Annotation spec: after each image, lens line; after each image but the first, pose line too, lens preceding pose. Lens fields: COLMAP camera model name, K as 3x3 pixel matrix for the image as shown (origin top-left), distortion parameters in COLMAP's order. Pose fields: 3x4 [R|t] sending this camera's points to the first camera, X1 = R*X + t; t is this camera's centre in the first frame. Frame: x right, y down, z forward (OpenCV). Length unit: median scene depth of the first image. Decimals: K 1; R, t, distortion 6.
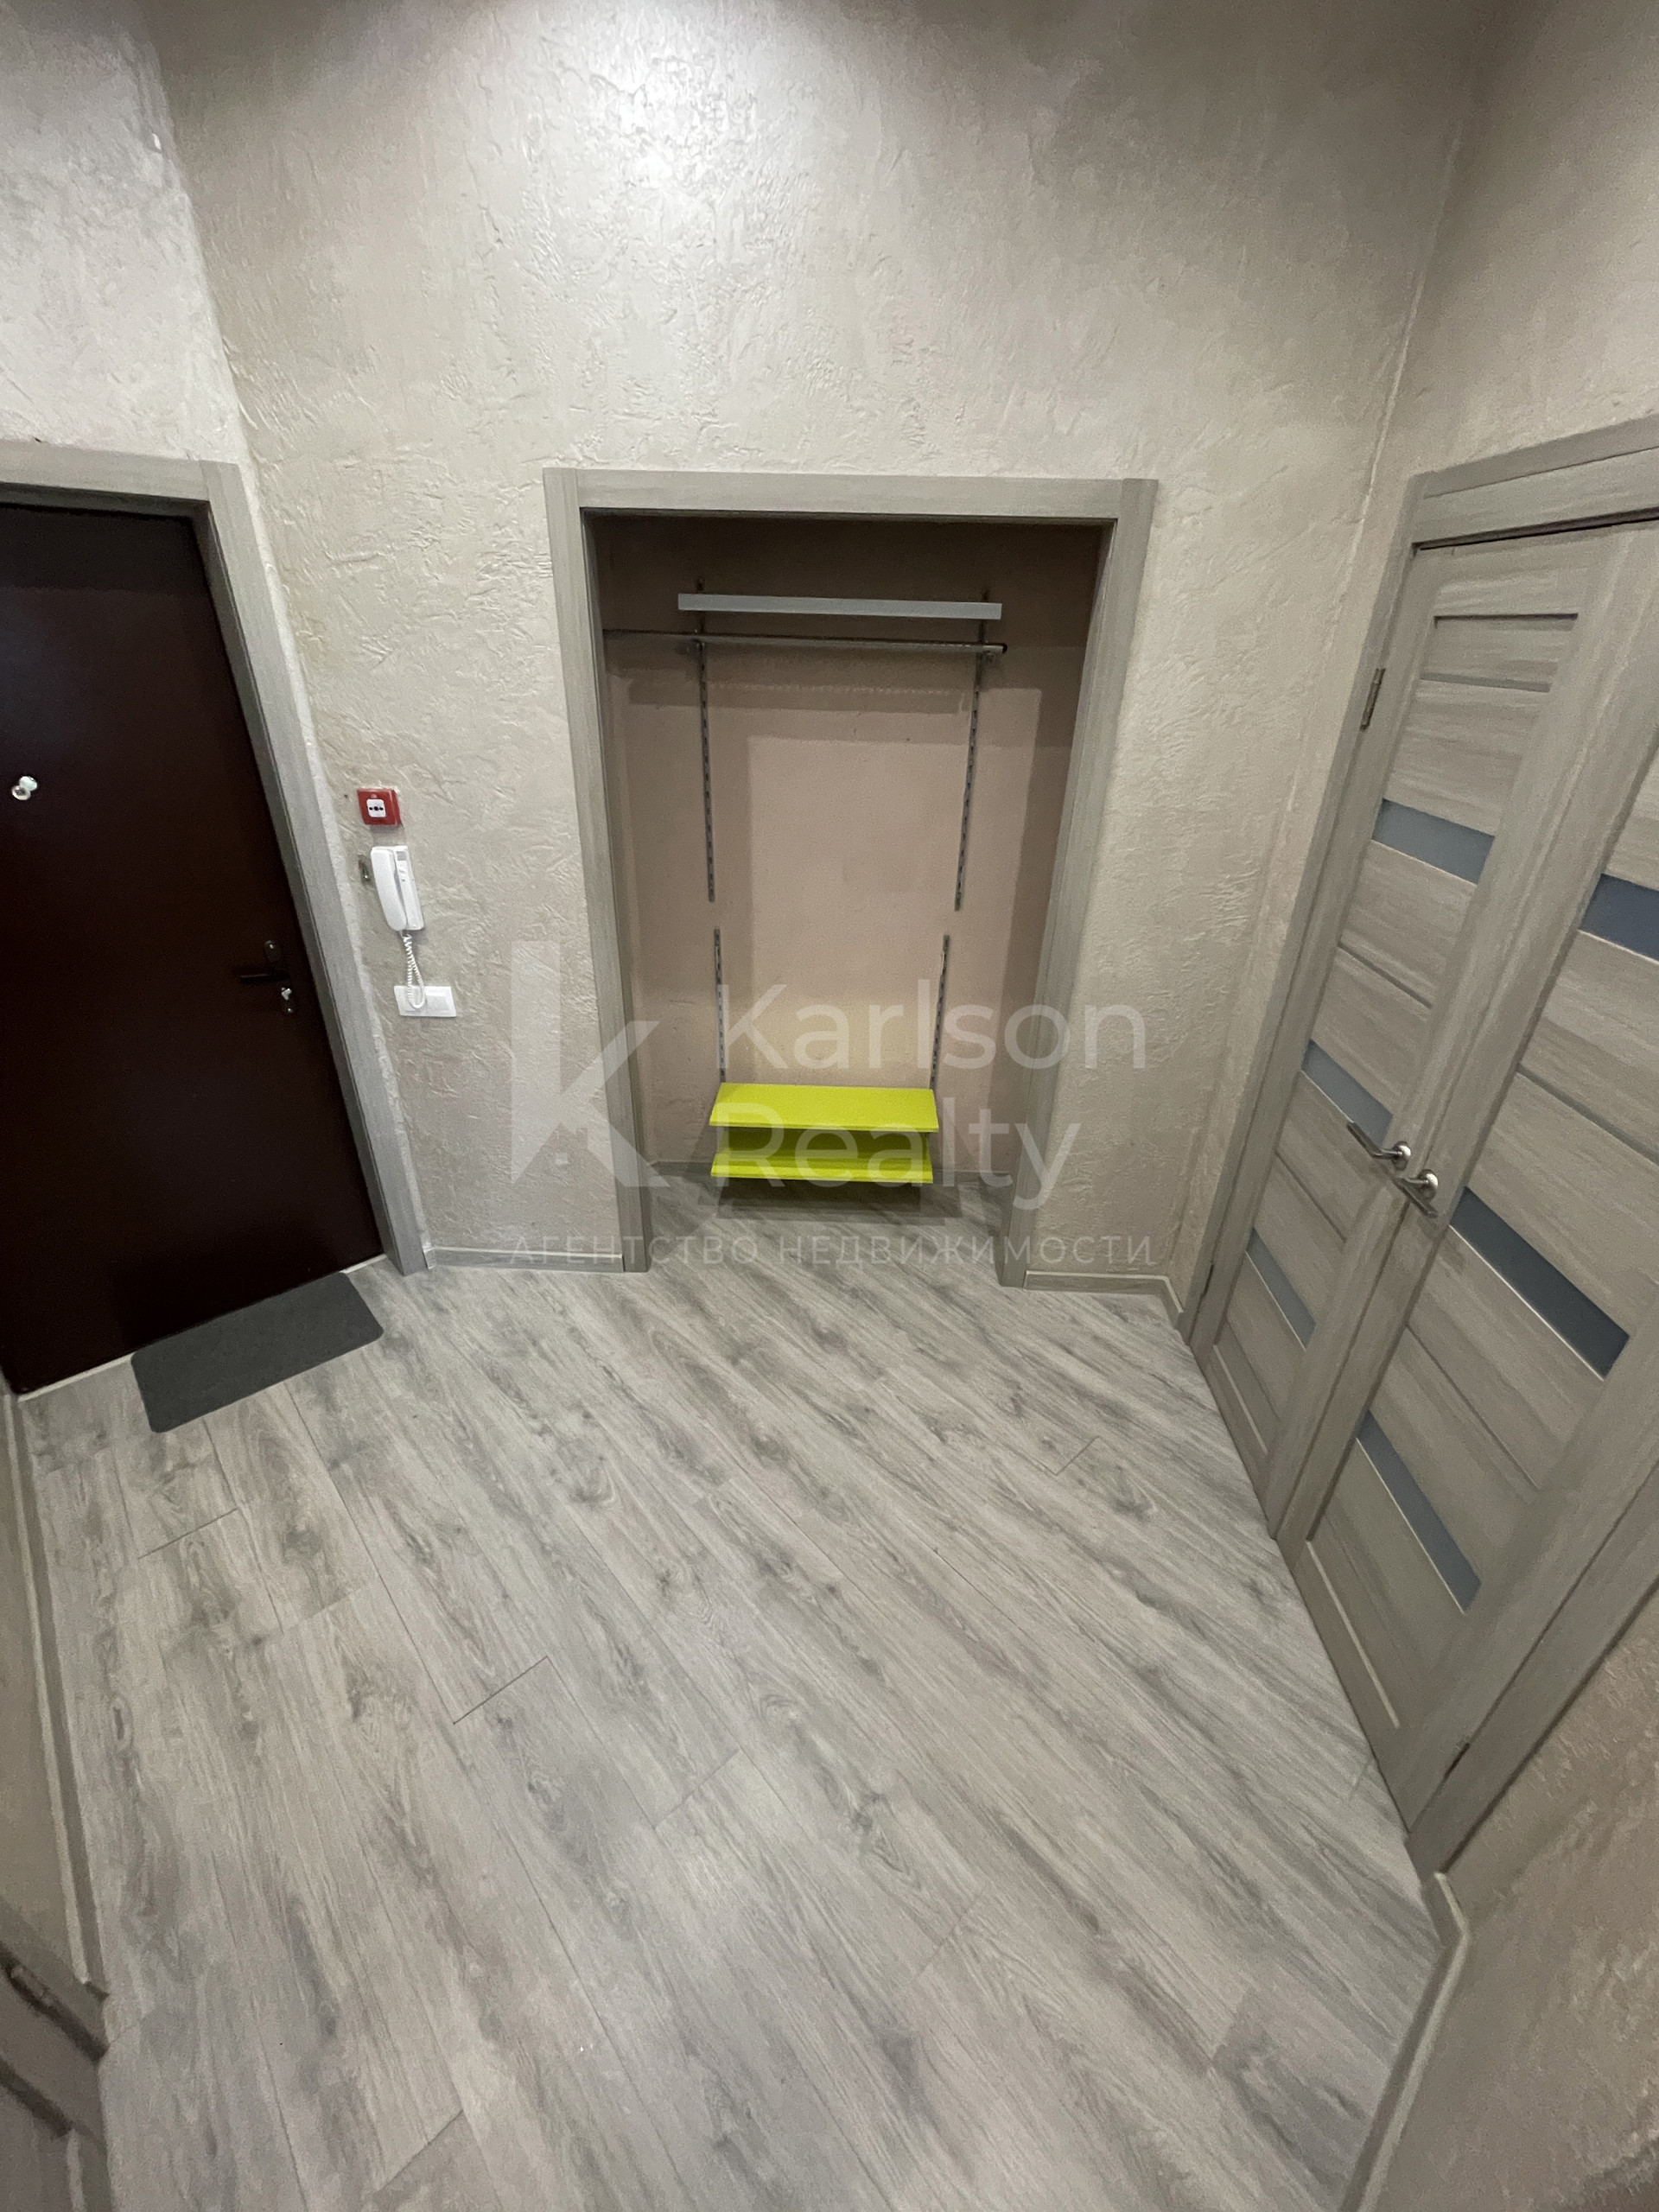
lens RADIAL K [[899.5, 0, 831.9], [0, 899.5, 1102.9], [0, 0, 1]] dist [-0.001757, 0.000821]
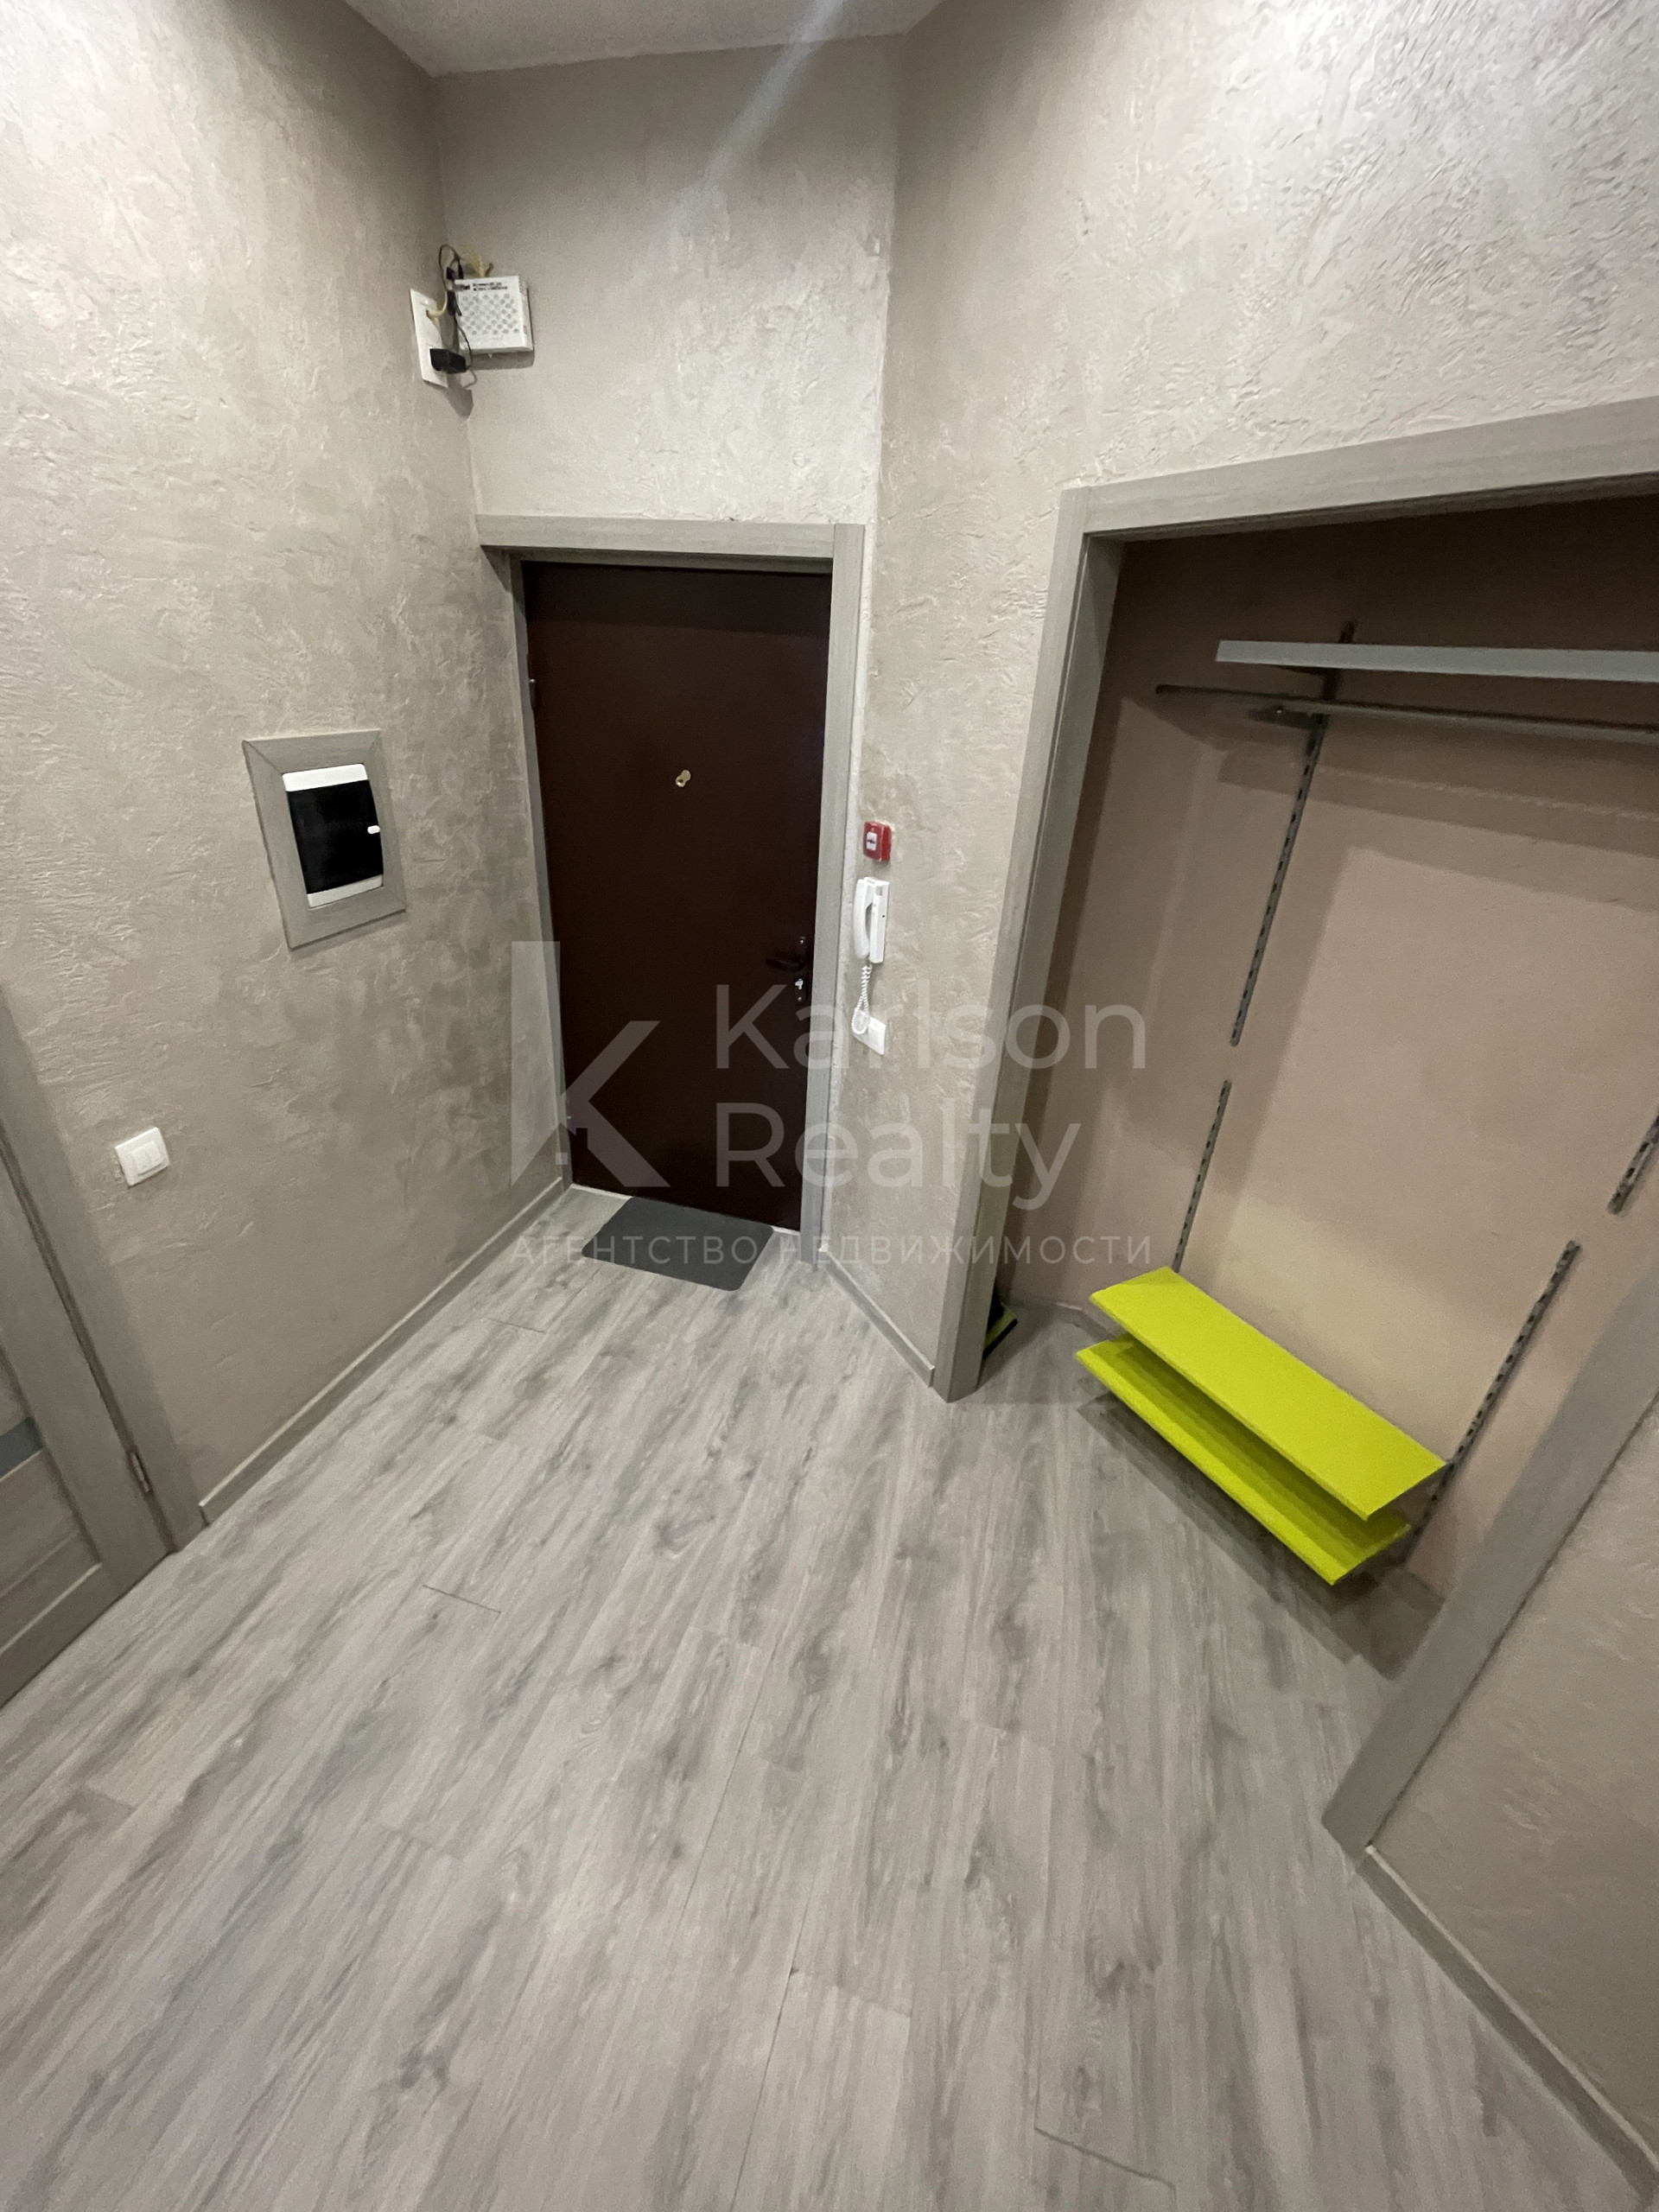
lens RADIAL K [[899.5, 0, 833.2], [0, 899.5, 1104.5], [0, 0, 1]] dist [-0.001757, 0.000821]
pose [[0.521348, 0.387796, -0.760138, 0.350366], [-0.440087, 0.885364, 0.149844, -0.182668], [0.731109, 0.256406, 0.632247, 0.366641]]
